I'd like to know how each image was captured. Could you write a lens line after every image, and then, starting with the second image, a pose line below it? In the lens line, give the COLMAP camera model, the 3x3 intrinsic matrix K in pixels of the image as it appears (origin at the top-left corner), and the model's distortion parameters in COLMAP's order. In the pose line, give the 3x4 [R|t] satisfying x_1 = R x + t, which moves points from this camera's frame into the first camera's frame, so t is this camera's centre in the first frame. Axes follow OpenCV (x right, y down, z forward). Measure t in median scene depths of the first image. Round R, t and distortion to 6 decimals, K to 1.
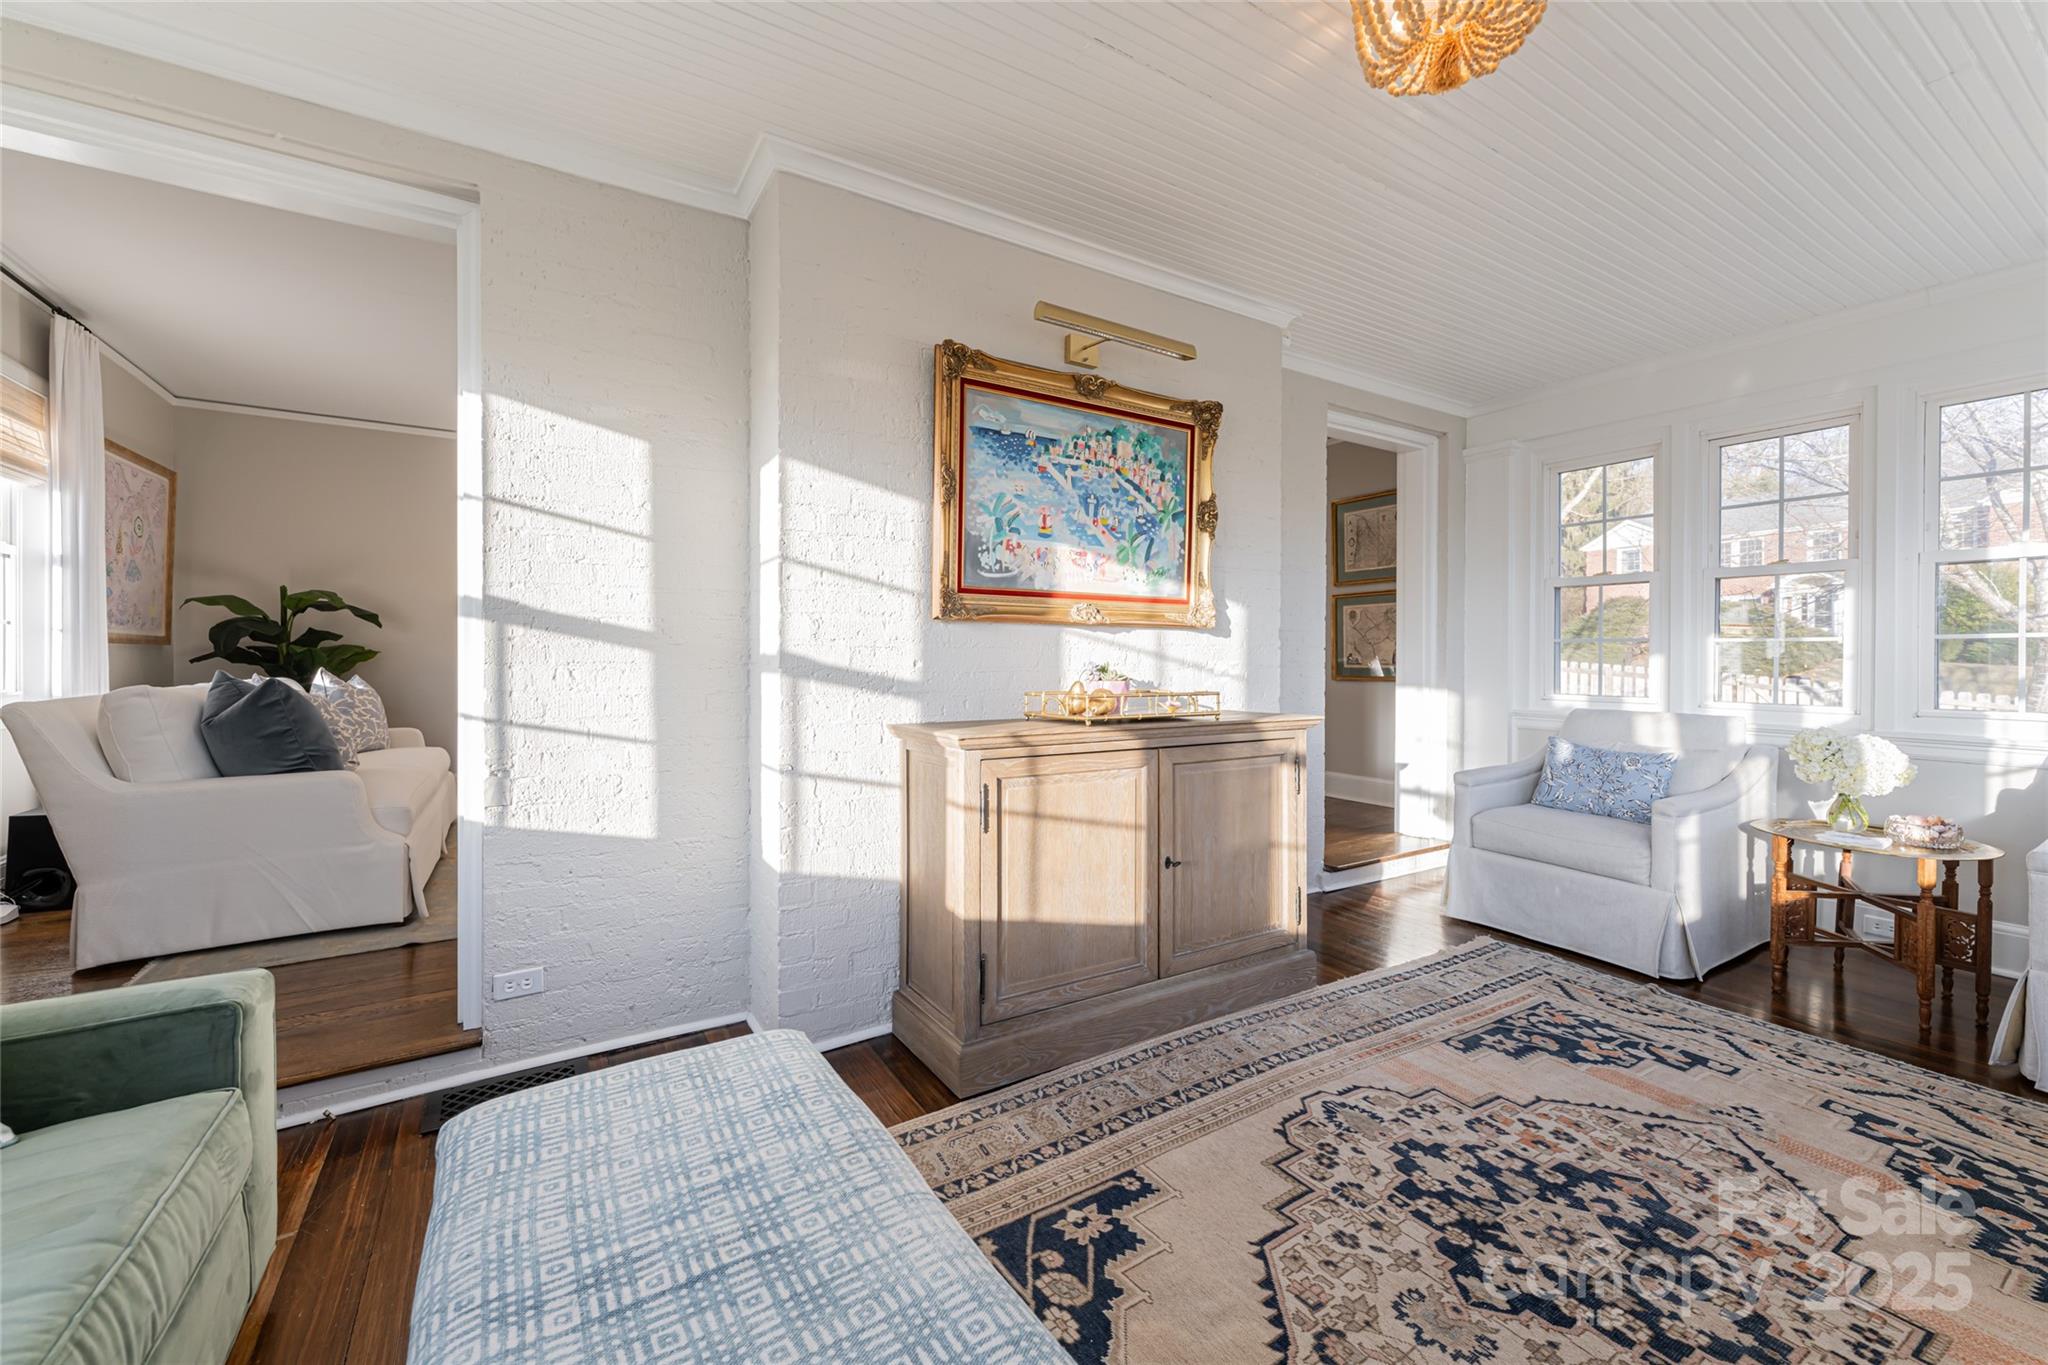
lens RADIAL K [[803.6, 0, 1017.8], [0, 803.6, 657.5], [0, 0, 1]] dist [0.001312, 0.000506]
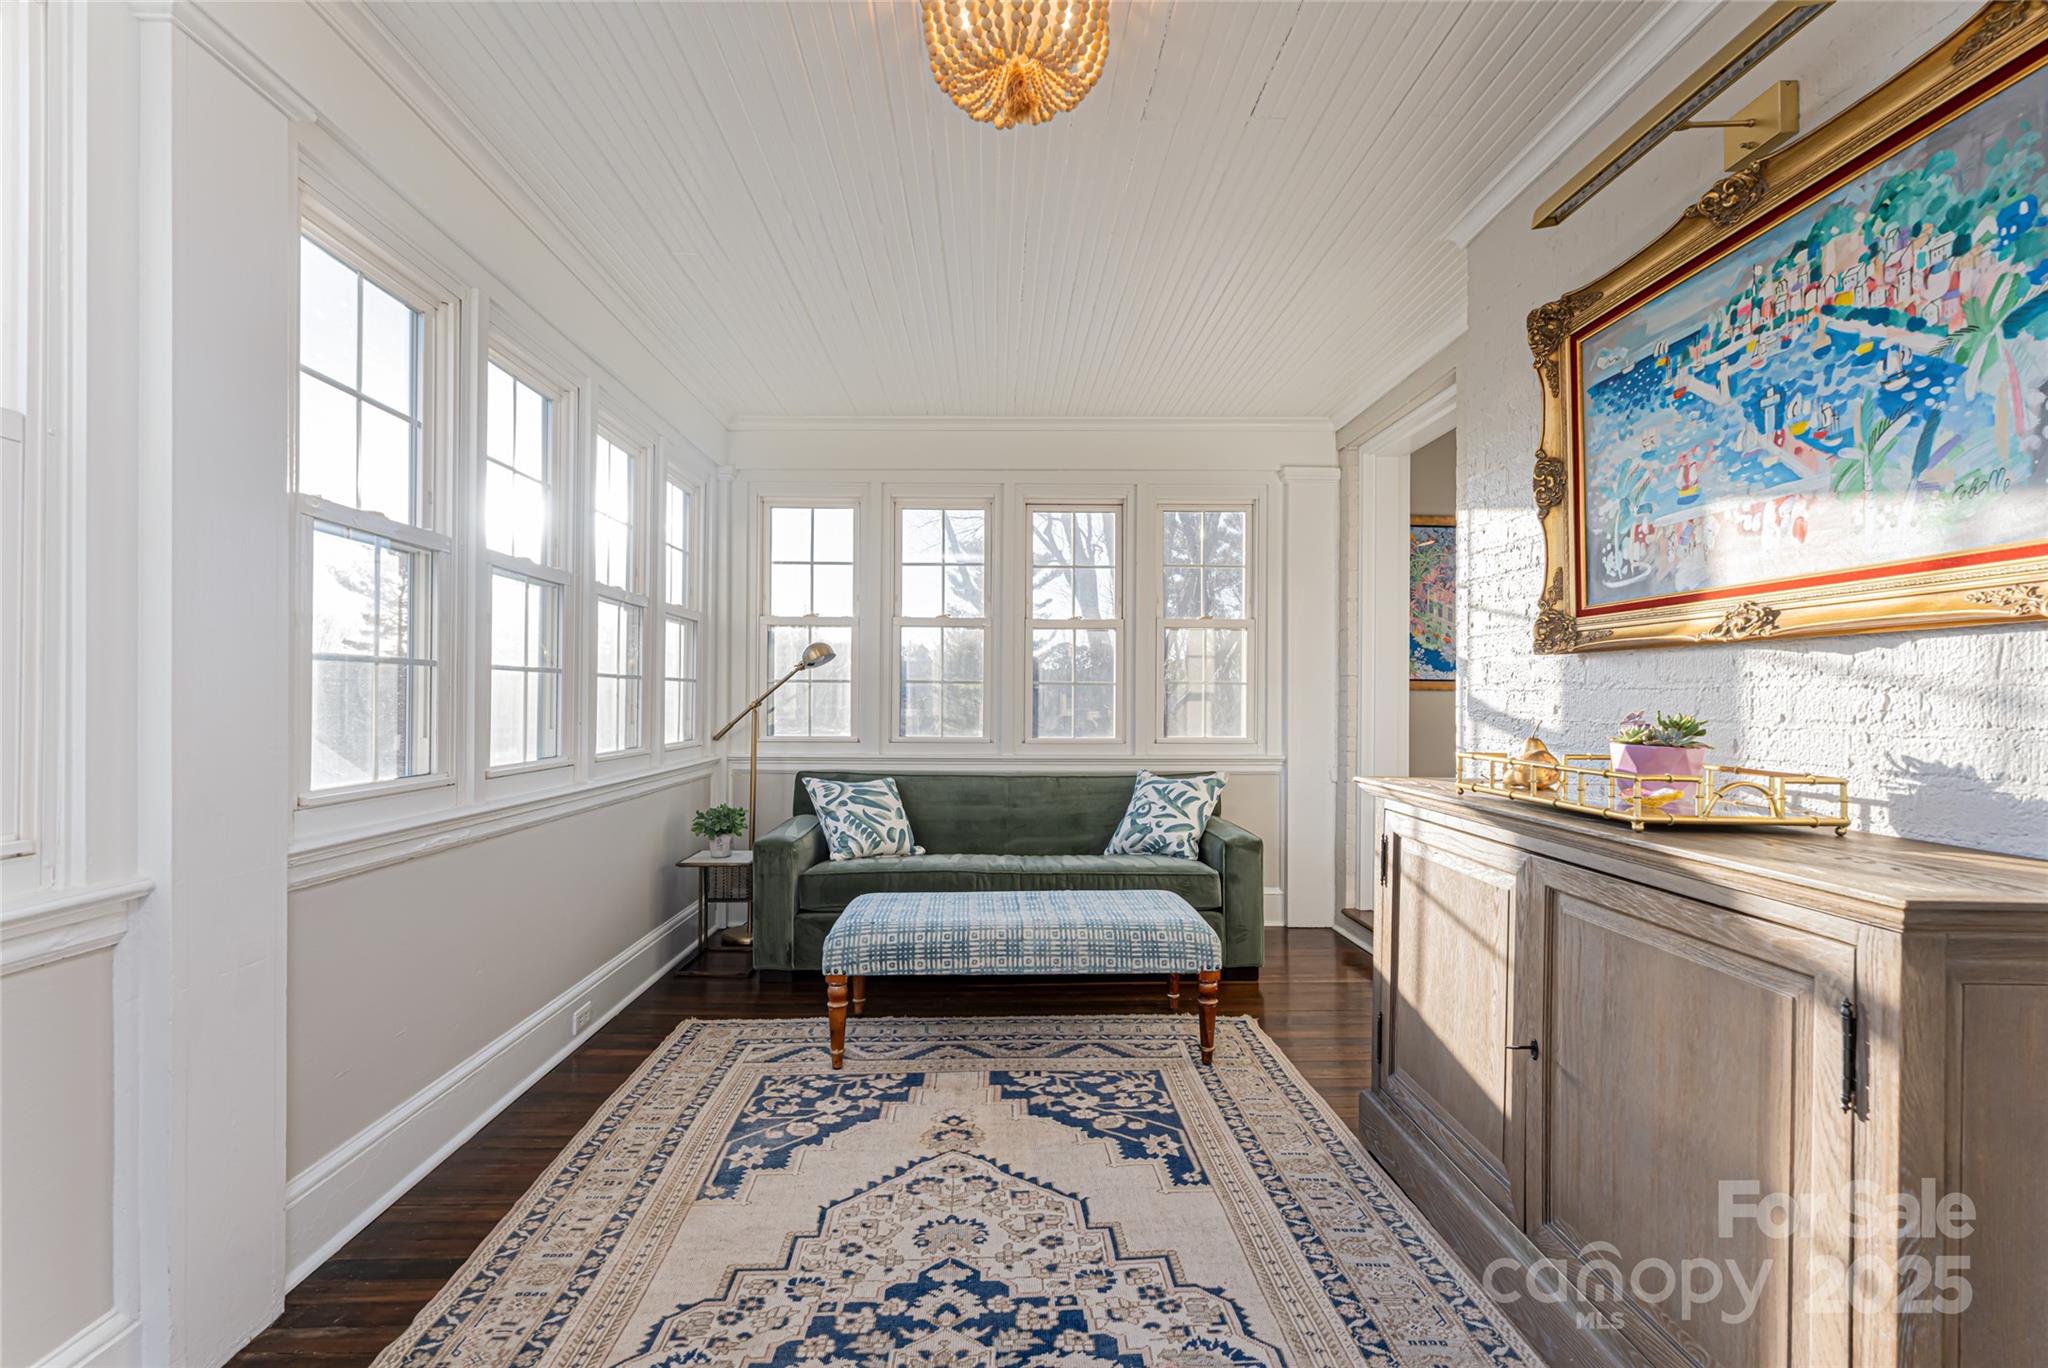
lens RADIAL K [[893.4, 0, 1024.0], [0, 893.4, 684.0], [0, 0, 1]] dist [0.000432, 0.000013]
pose [[-0.487669, -0.018818, -0.872826, 0.895396], [-0.008385, 0.999823, -0.016871, 0.000788], [0.872988, -0.000909, -0.487740, 0.937338]]
